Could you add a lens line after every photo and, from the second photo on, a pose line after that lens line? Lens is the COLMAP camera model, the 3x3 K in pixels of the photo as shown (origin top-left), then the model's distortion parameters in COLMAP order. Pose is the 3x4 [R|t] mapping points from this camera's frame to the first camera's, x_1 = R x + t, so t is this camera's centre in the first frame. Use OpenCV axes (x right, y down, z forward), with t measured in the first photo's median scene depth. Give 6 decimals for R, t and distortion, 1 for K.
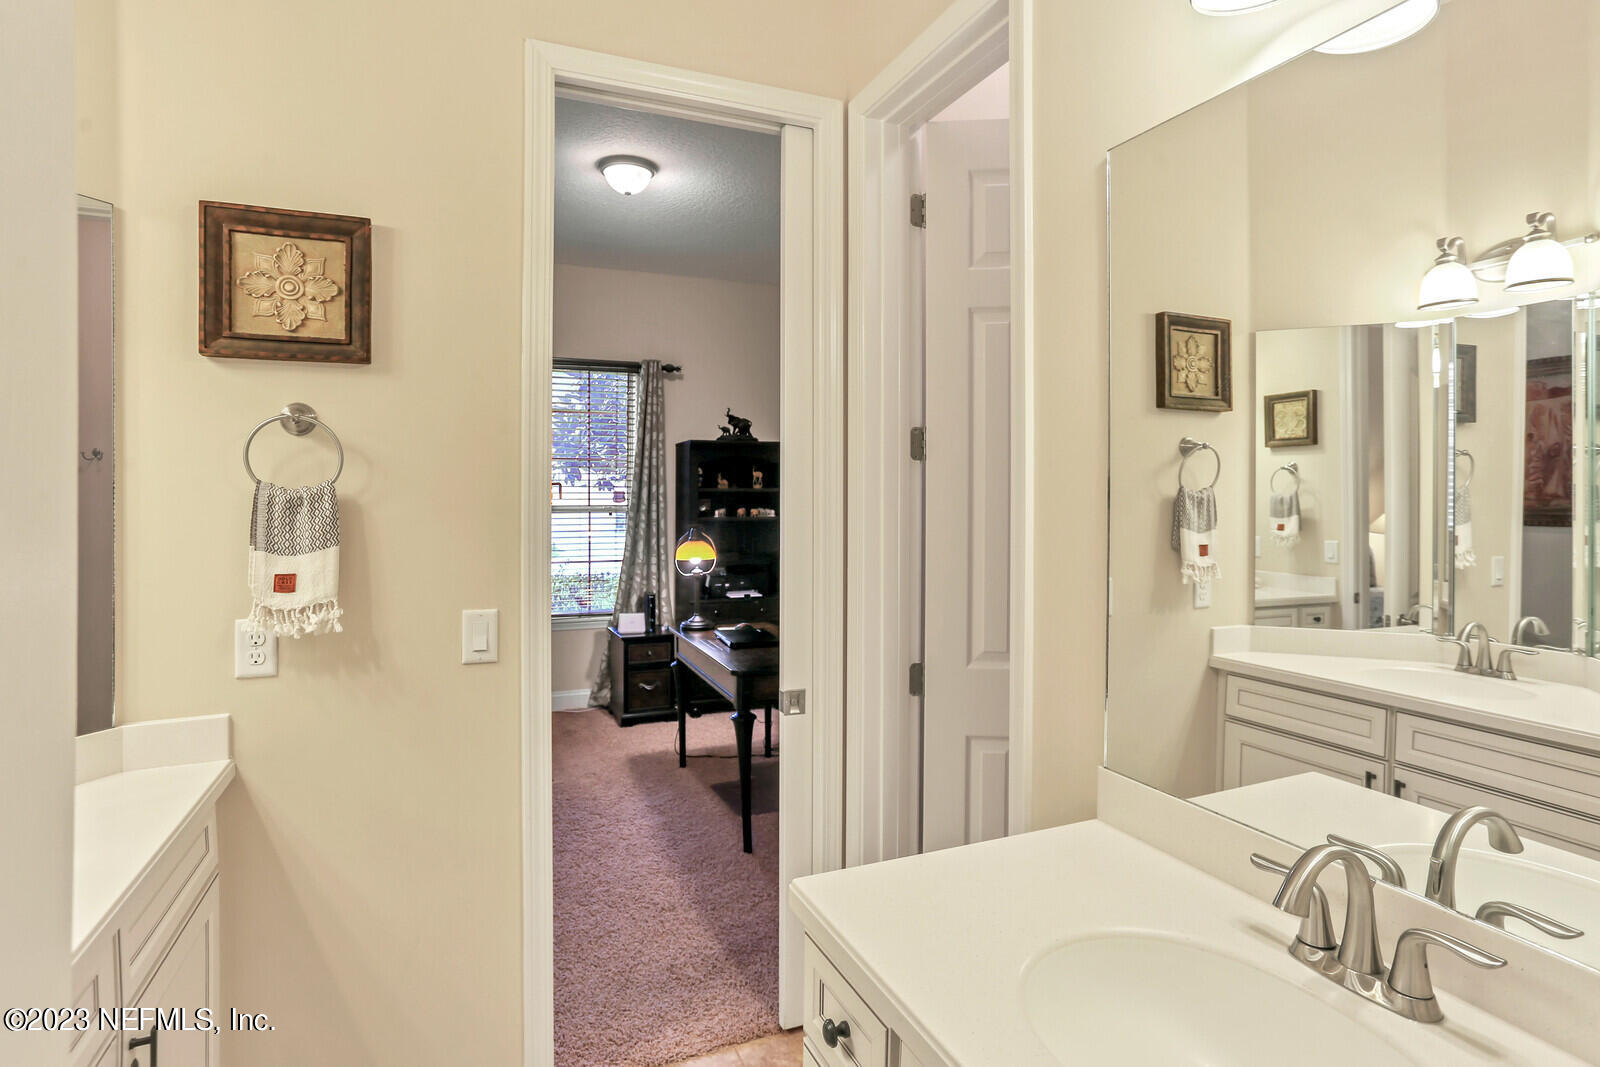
lens RADIAL K [[863.5, 0, 811.0], [0, 863.5, 501.0], [0, 0, 1]] dist [-0.016325, 0.001031]
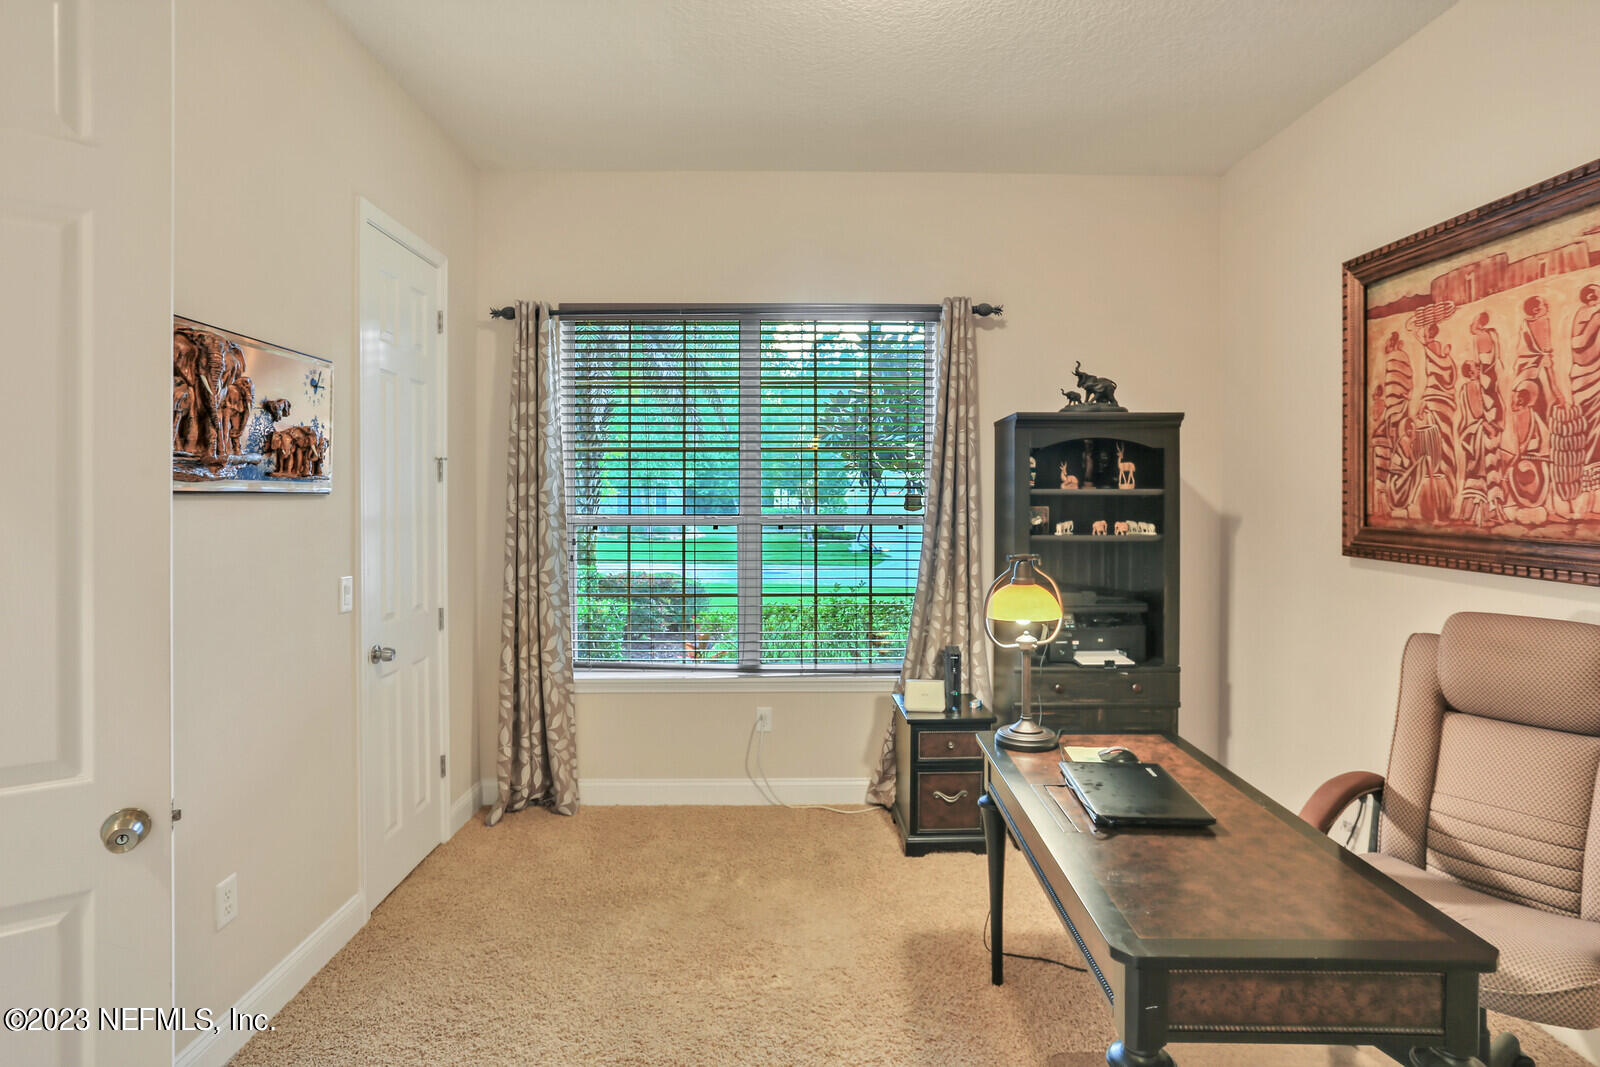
lens RADIAL K [[849.3, 0, 790.7], [0, 849.3, 490.5], [0, 0, 1]] dist [-0.046325, 0.011681]
pose [[0.918672, -0.002066, -0.395016, -0.044630], [-0.004476, 0.999868, -0.015640, -0.003198], [0.394996, 0.016136, 0.918541, 0.348733]]
